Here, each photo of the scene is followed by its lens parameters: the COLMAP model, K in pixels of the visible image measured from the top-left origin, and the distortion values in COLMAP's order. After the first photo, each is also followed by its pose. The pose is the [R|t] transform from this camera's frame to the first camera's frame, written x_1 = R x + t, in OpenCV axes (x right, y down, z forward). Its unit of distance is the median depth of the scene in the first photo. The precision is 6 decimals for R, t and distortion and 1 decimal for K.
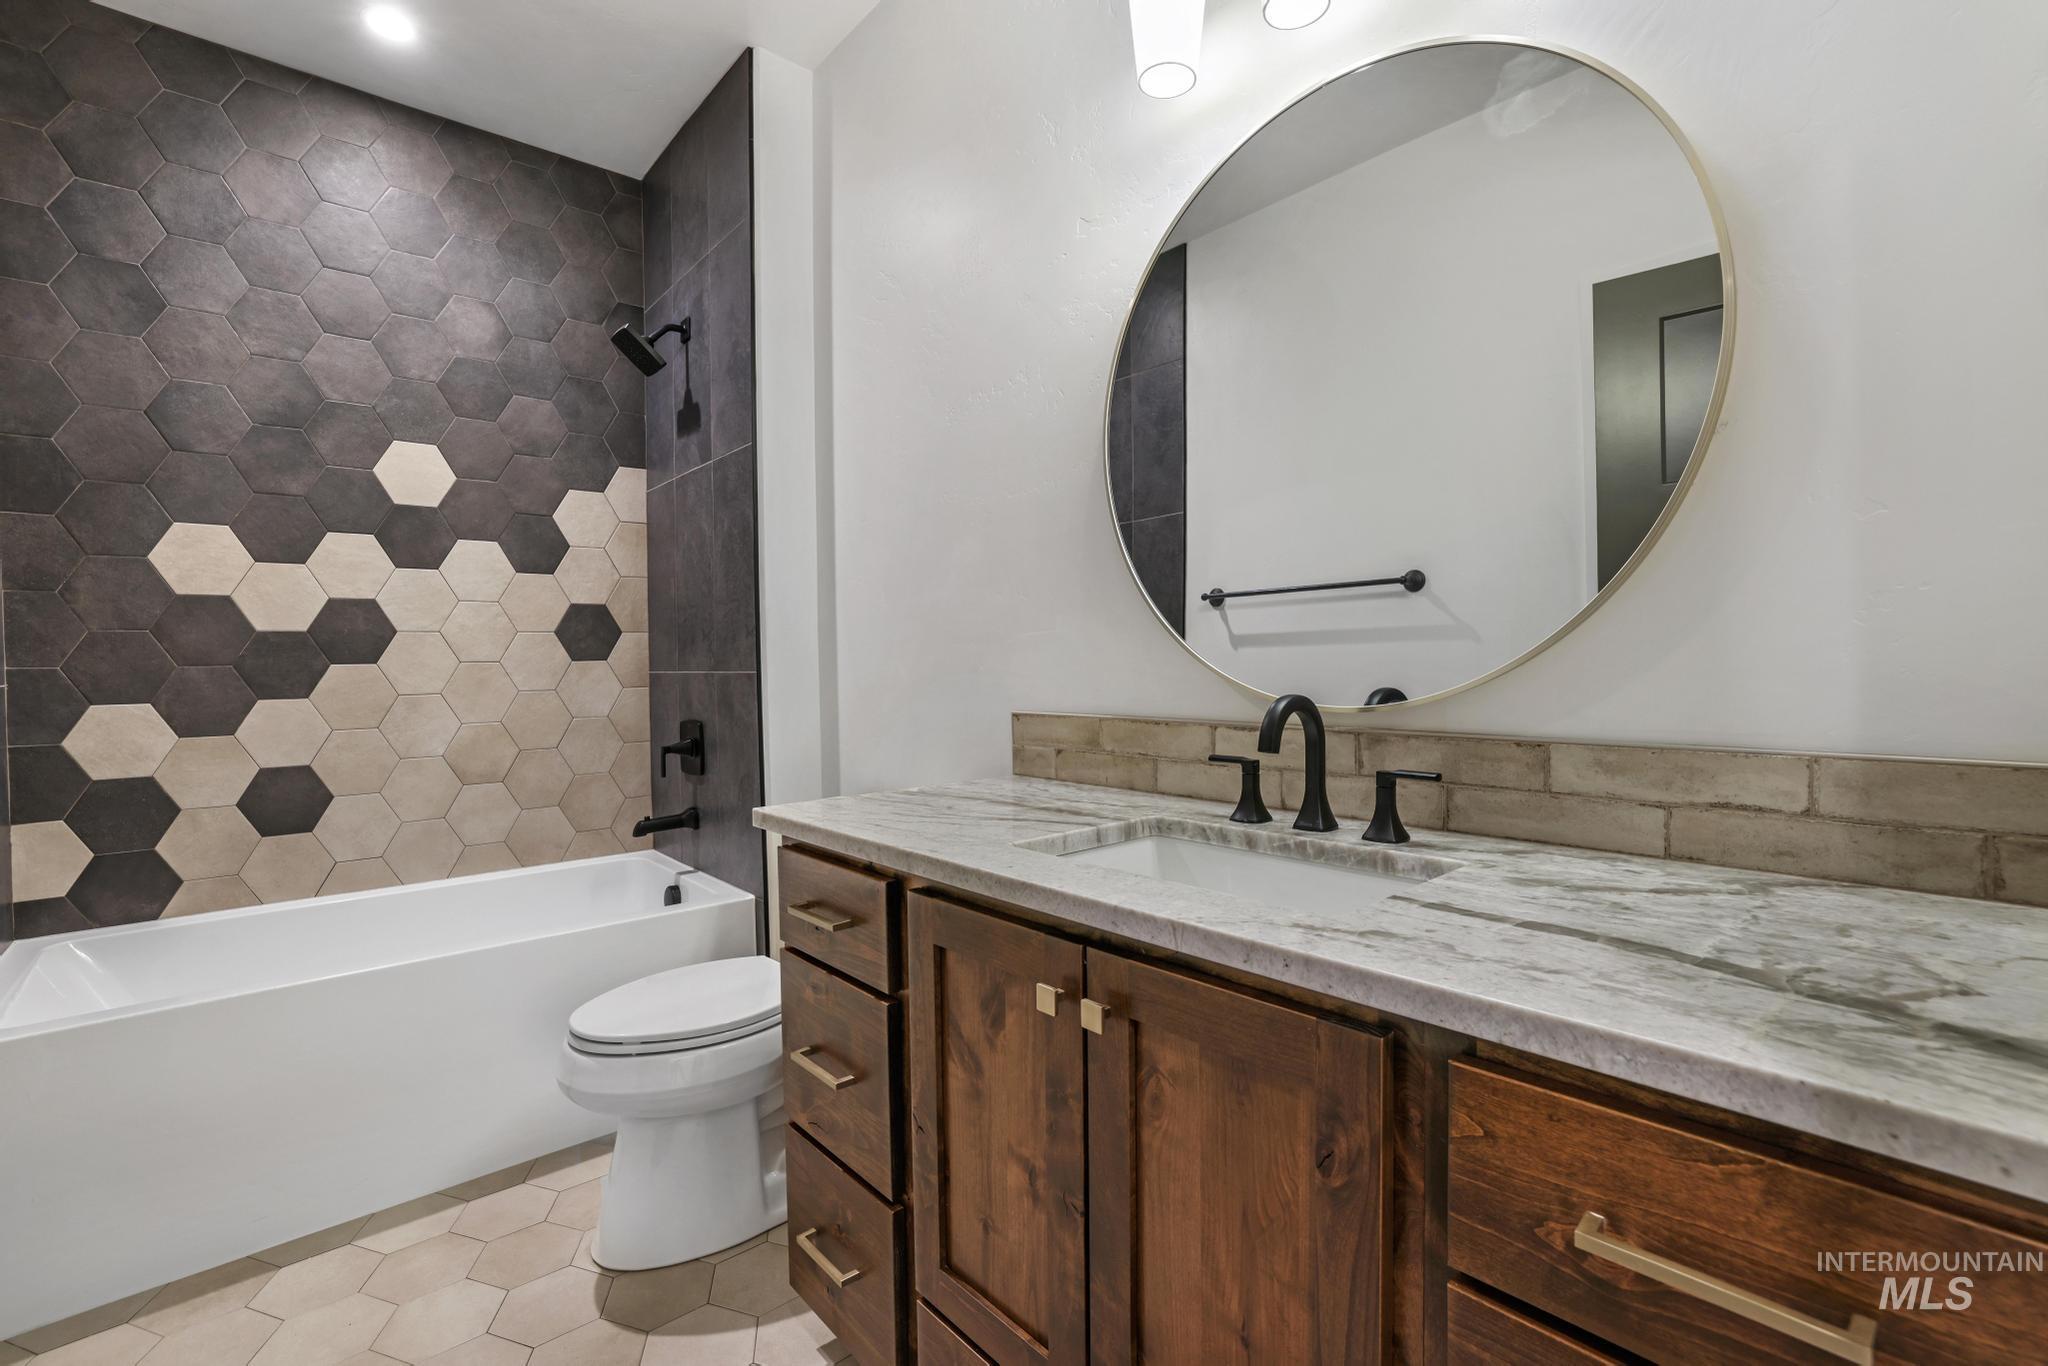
lens RADIAL K [[911.3, 0, 1008.4], [0, 911.3, 659.9], [0, 0, 1]] dist [-0.041144, 0.015427]
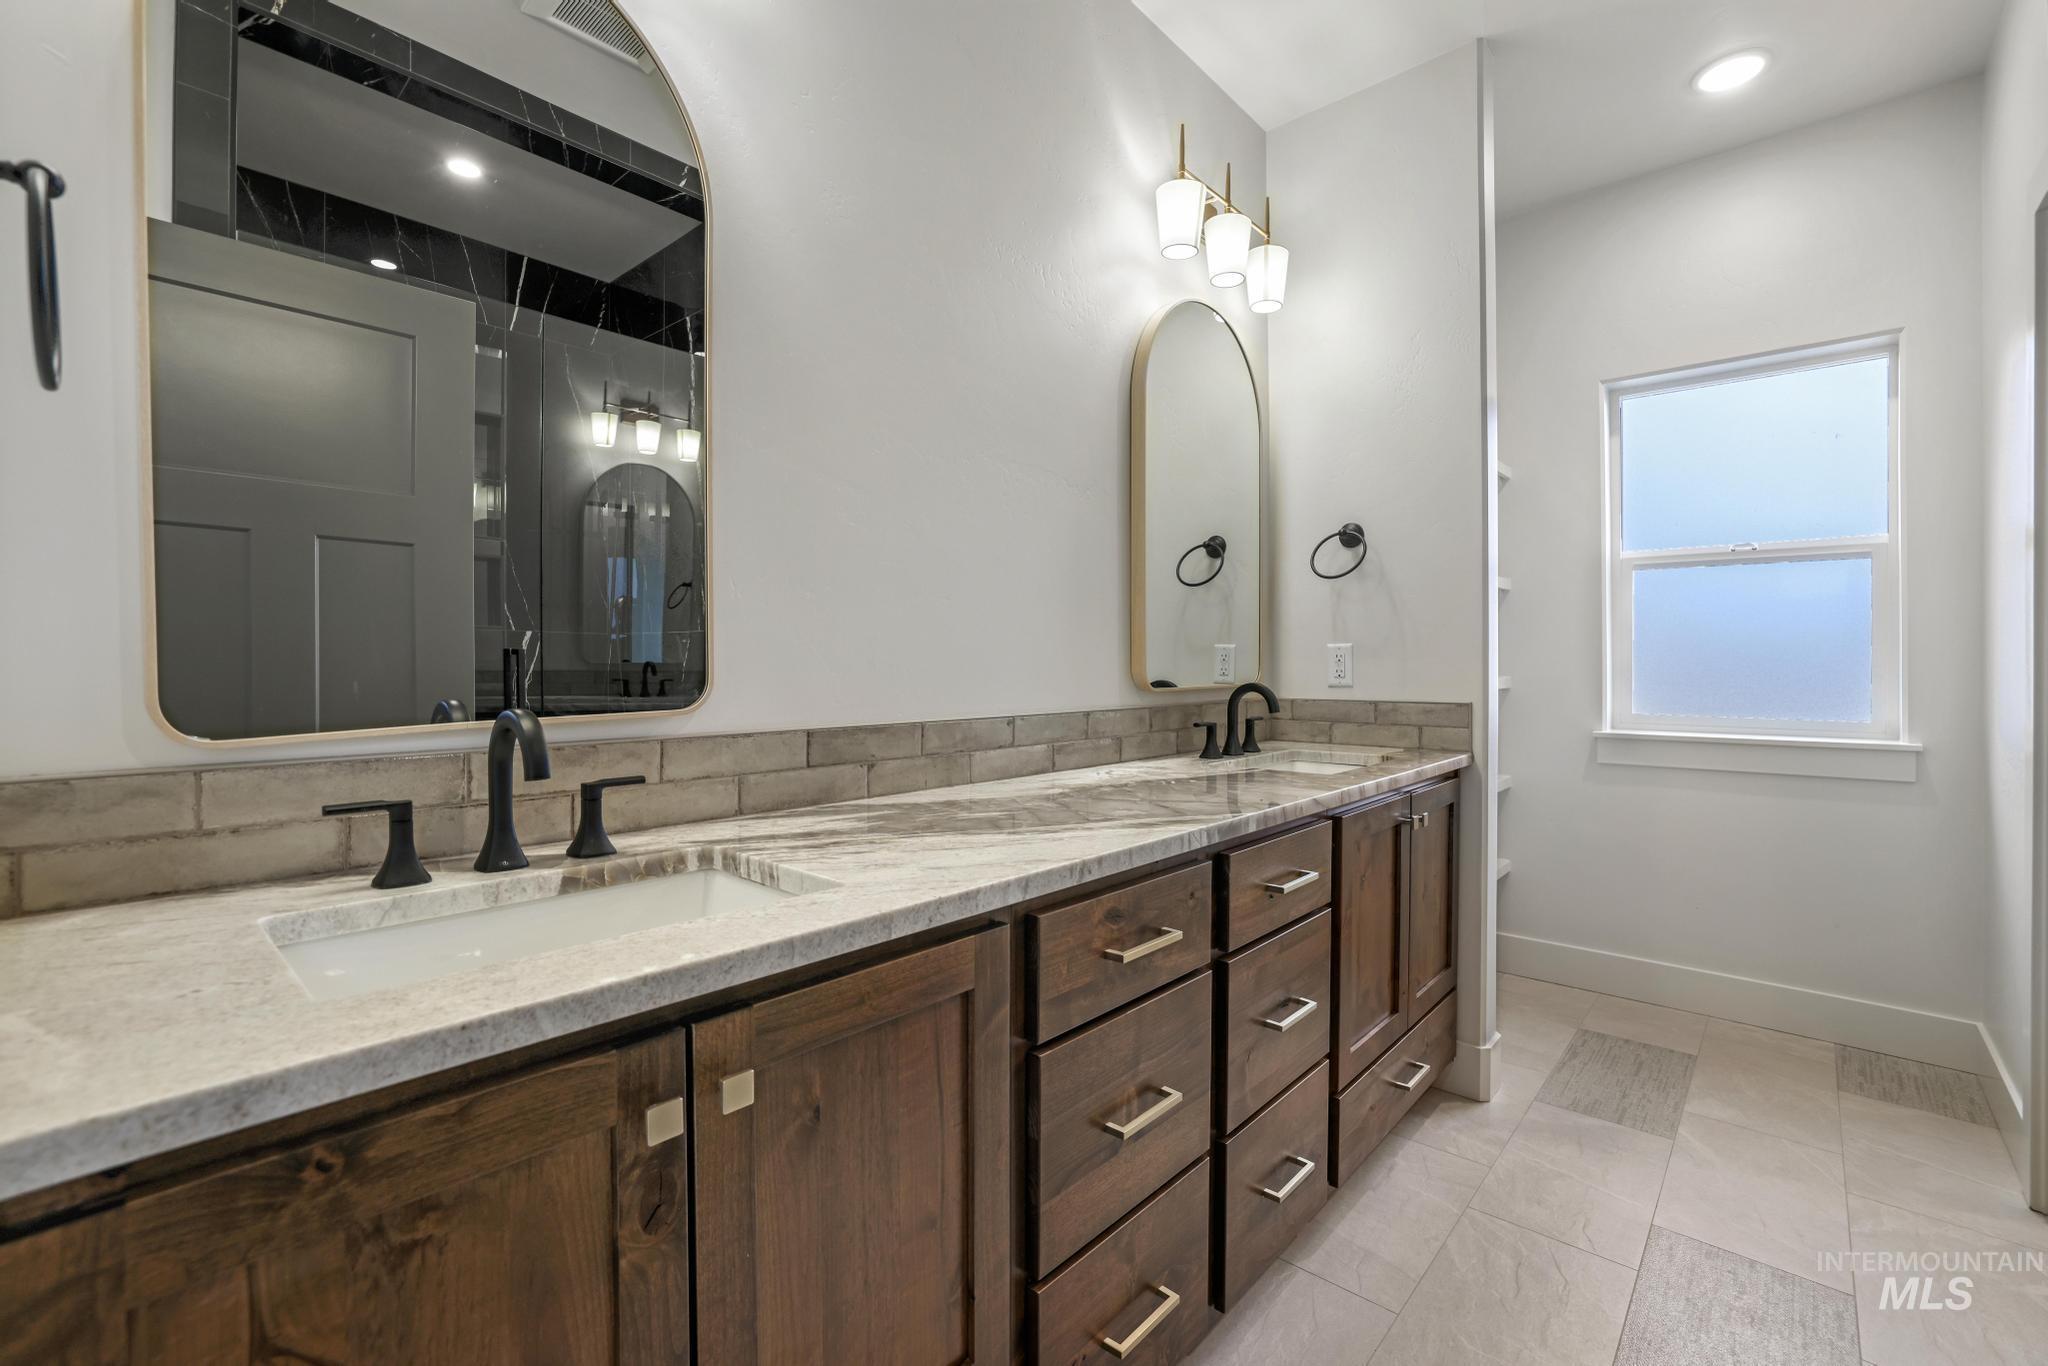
lens RADIAL K [[911.3, 0, 1008.4], [0, 911.3, 659.9], [0, 0, 1]] dist [-0.041144, 0.015427]
pose [[-0.085257, 0.002888, 0.996355, -0.720064], [0.010759, 0.999940, -0.001978, -0.006316], [-0.996301, 0.010551, -0.085283, 0.759359]]
